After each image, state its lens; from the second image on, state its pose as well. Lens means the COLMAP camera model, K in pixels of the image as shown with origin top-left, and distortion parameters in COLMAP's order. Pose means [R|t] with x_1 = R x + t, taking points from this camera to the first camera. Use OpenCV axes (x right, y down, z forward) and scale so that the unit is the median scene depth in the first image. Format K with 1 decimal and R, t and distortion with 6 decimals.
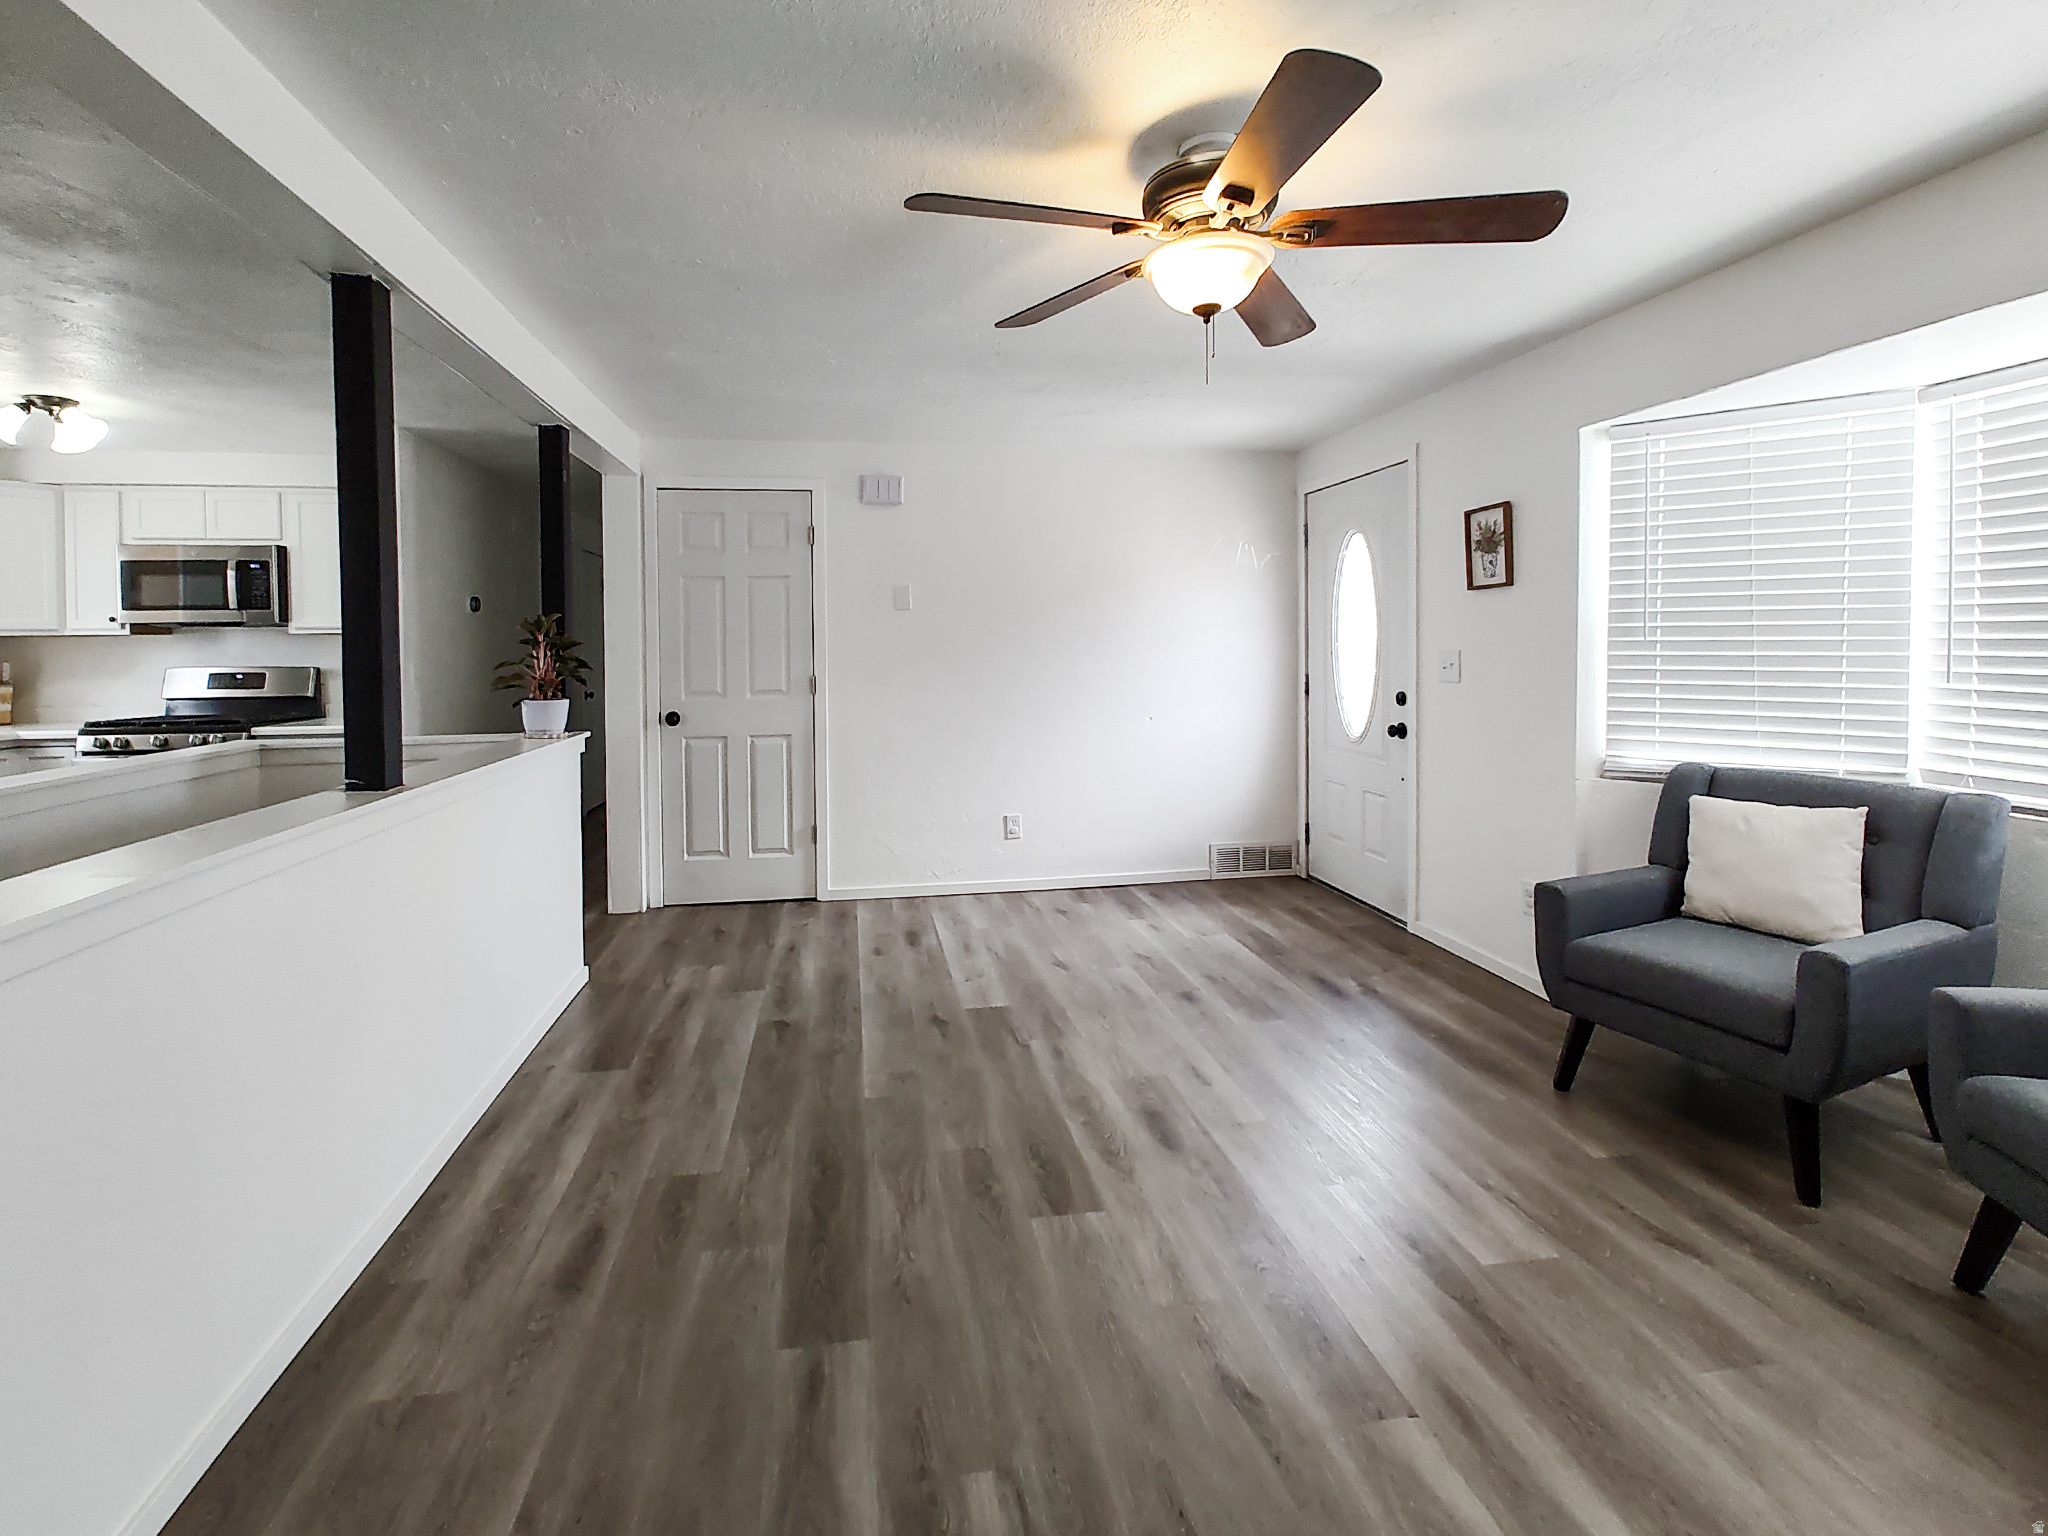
lens RADIAL K [[927.5, 0, 991.2], [0, 927.5, 661.8], [0, 0, 1]] dist [0.000501, -0.014999]
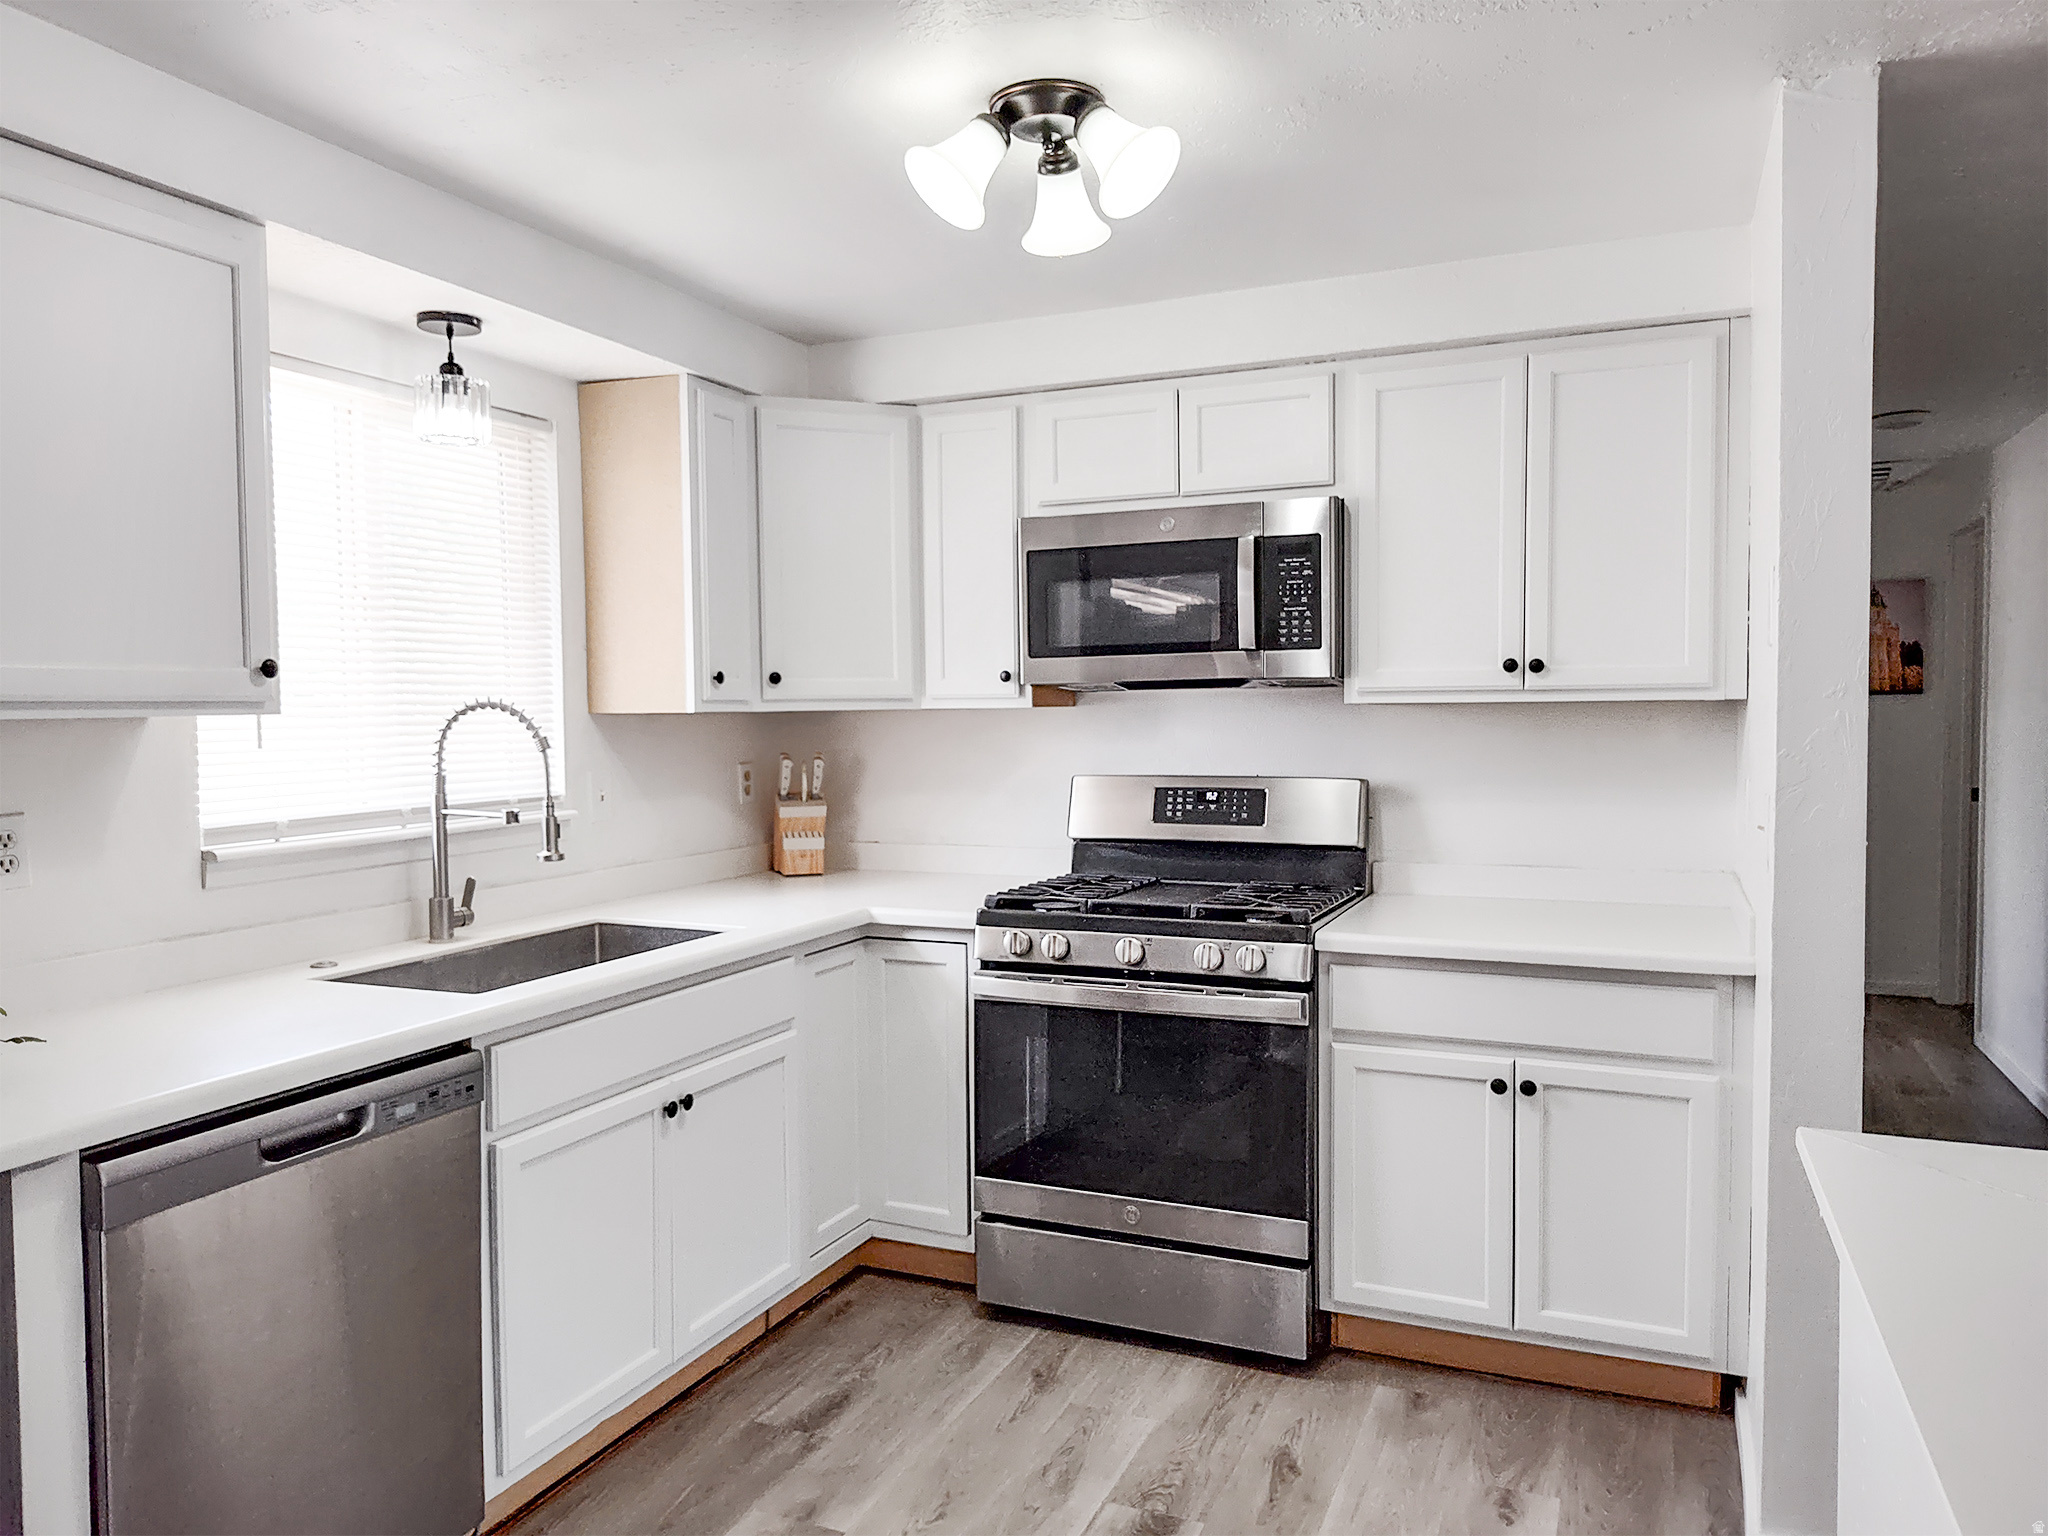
lens RADIAL K [[1413.1, 0, 1024.0], [0, 1413.1, 768.0], [0, 0, 1]] dist [-0.001303, -0.000797]
pose [[0.845407, 0.021451, -0.533691, -0.798713], [-0.005374, 0.999484, 0.031659, -0.031106], [0.534095, -0.023897, 0.845087, 0.541603]]
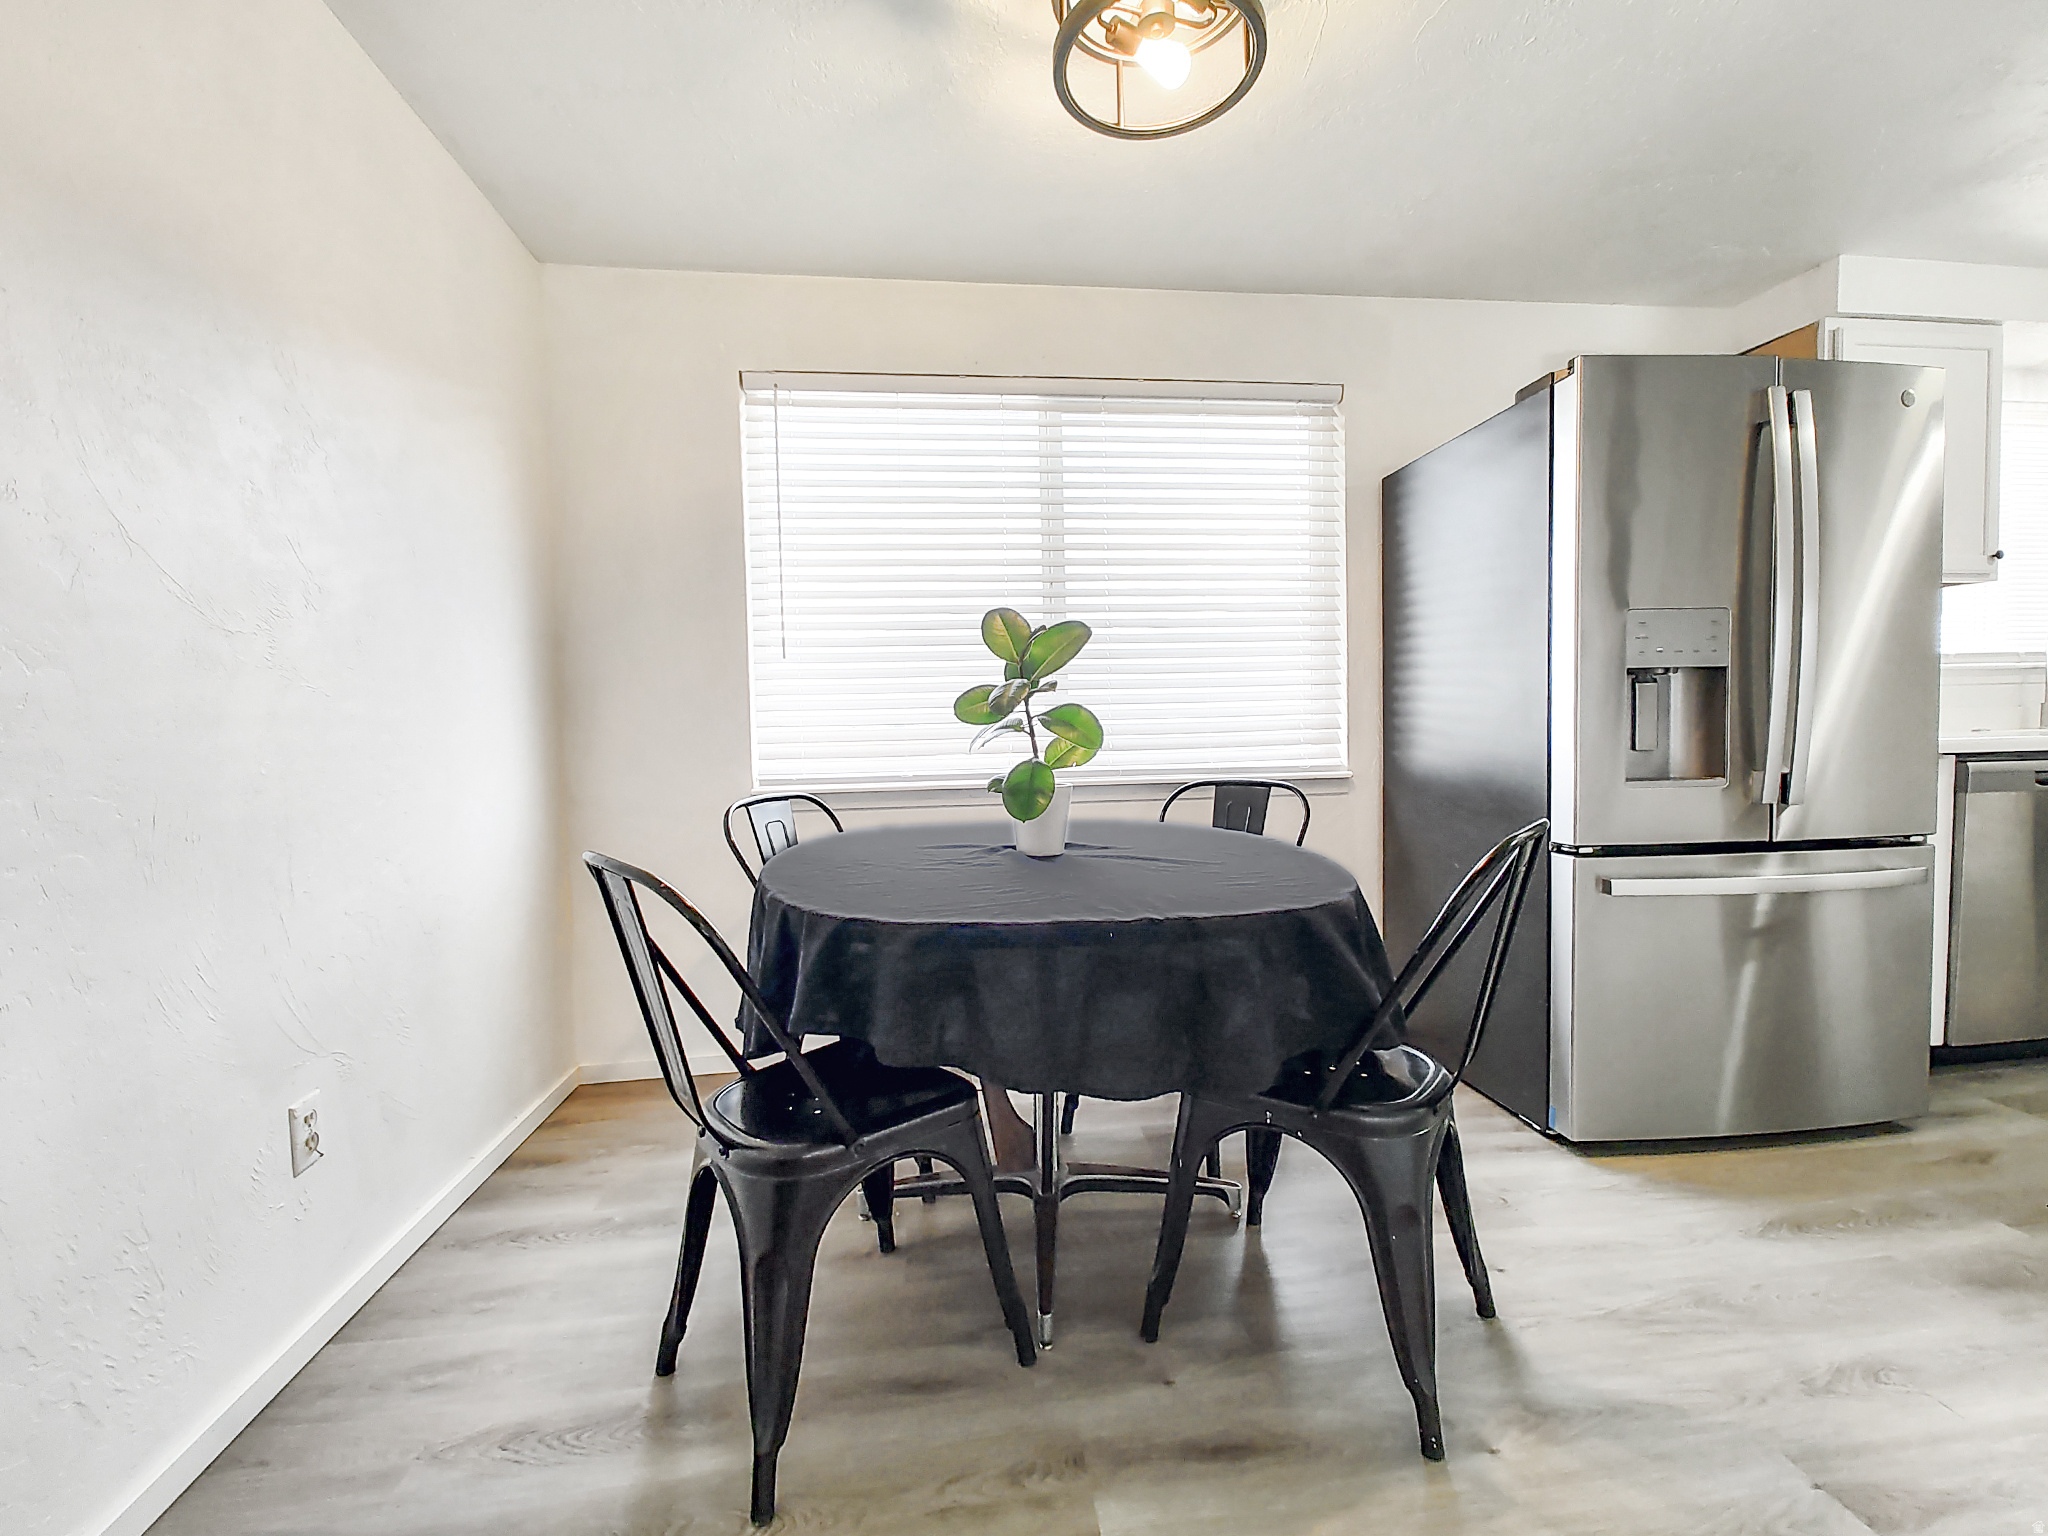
lens RADIAL K [[869.4, 0, 1024.0], [0, 869.4, 768.0], [0, 0, 1]] dist [0.029140, -0.016072]
pose [[-0.045652, 0.057310, -0.997312, -0.608200], [0.005452, 0.998352, 0.057120, 0.087188], [0.998943, -0.002830, -0.045890, 0.068359]]
